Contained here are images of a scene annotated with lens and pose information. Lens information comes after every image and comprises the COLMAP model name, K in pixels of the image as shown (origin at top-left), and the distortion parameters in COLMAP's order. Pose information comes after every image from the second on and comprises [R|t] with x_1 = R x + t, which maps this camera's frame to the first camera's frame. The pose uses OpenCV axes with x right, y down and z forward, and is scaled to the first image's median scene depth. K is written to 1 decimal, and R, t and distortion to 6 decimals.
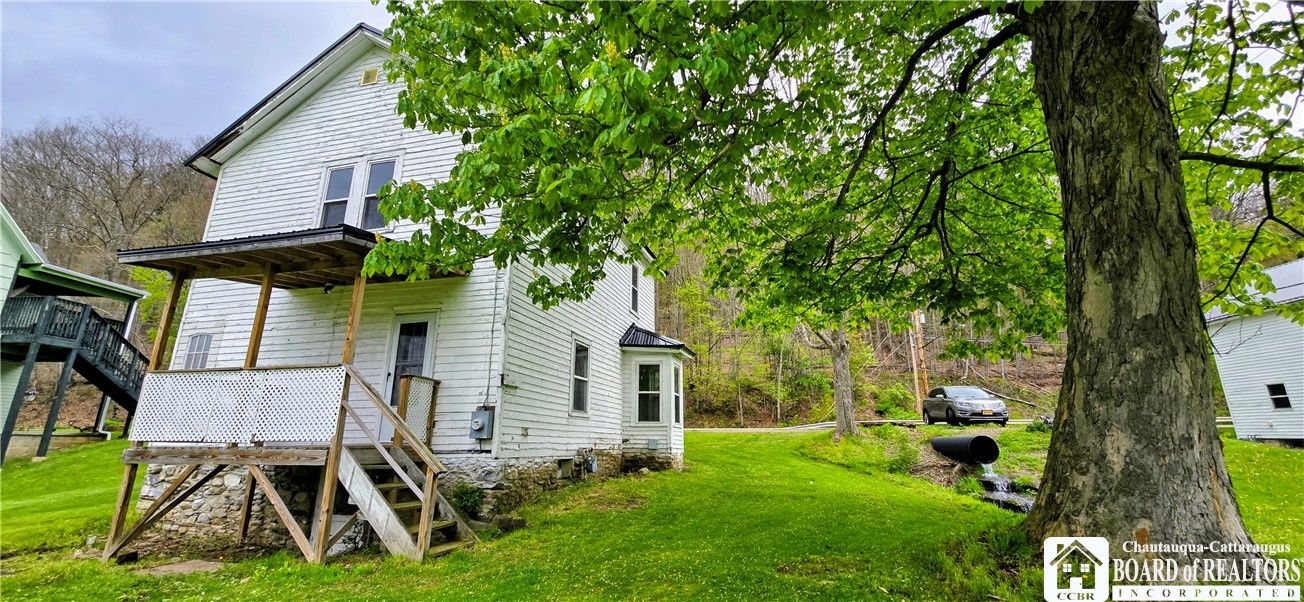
lens RADIAL K [[531.4, 0, 657.3], [0, 531.4, 293.9], [0, 0, 1]] dist [-0.002222, -0.000448]
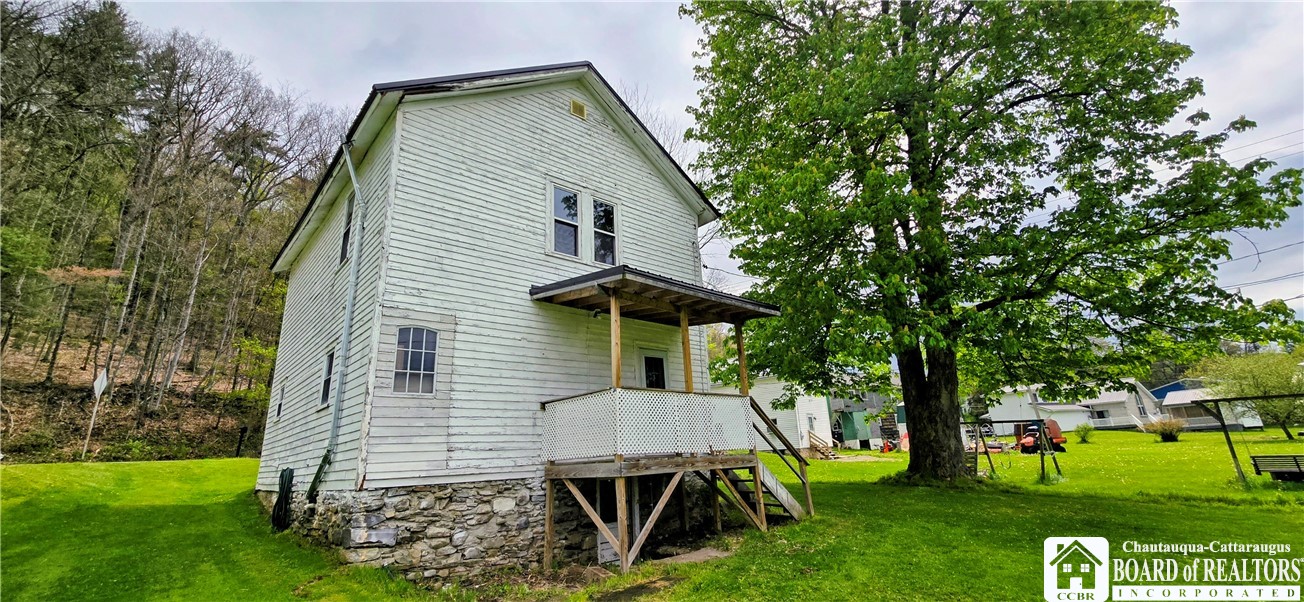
lens RADIAL K [[531.4, 0, 657.3], [0, 531.4, 293.9], [0, 0, 1]] dist [-0.002222, -0.000448]
pose [[0.551878, 0.223660, 0.803372, -1.383220], [-0.178019, 0.972753, -0.148525, 0.086258], [-0.814702, -0.061048, 0.576657, 0.274571]]
